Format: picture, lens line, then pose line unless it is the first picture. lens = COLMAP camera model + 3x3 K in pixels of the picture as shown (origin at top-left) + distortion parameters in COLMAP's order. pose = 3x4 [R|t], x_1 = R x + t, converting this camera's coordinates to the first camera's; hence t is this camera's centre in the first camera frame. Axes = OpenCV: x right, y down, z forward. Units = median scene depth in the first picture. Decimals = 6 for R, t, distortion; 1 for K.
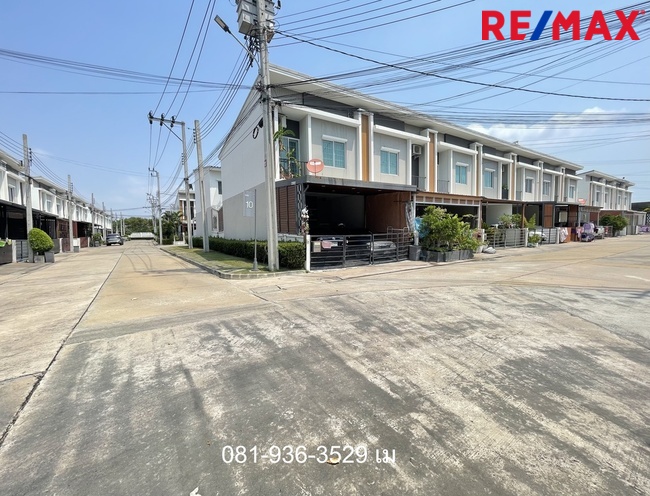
lens RADIAL K [[286.9, 0, 326.3], [0, 286.9, 247.5], [0, 0, 1]] dist [0.001499, 0.000149]
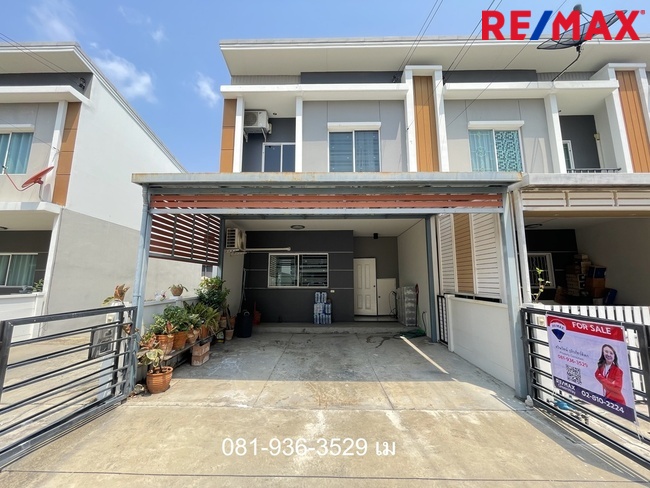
lens RADIAL K [[264.9, 0, 322.9], [0, 264.9, 245.0], [0, 0, 1]] dist [-0.000525, 0.000349]
pose [[0.816040, -0.061991, -0.574661, 0.224919], [-0.052211, 0.982261, -0.180102, -0.044046], [0.575632, 0.176974, 0.798328, 0.497927]]
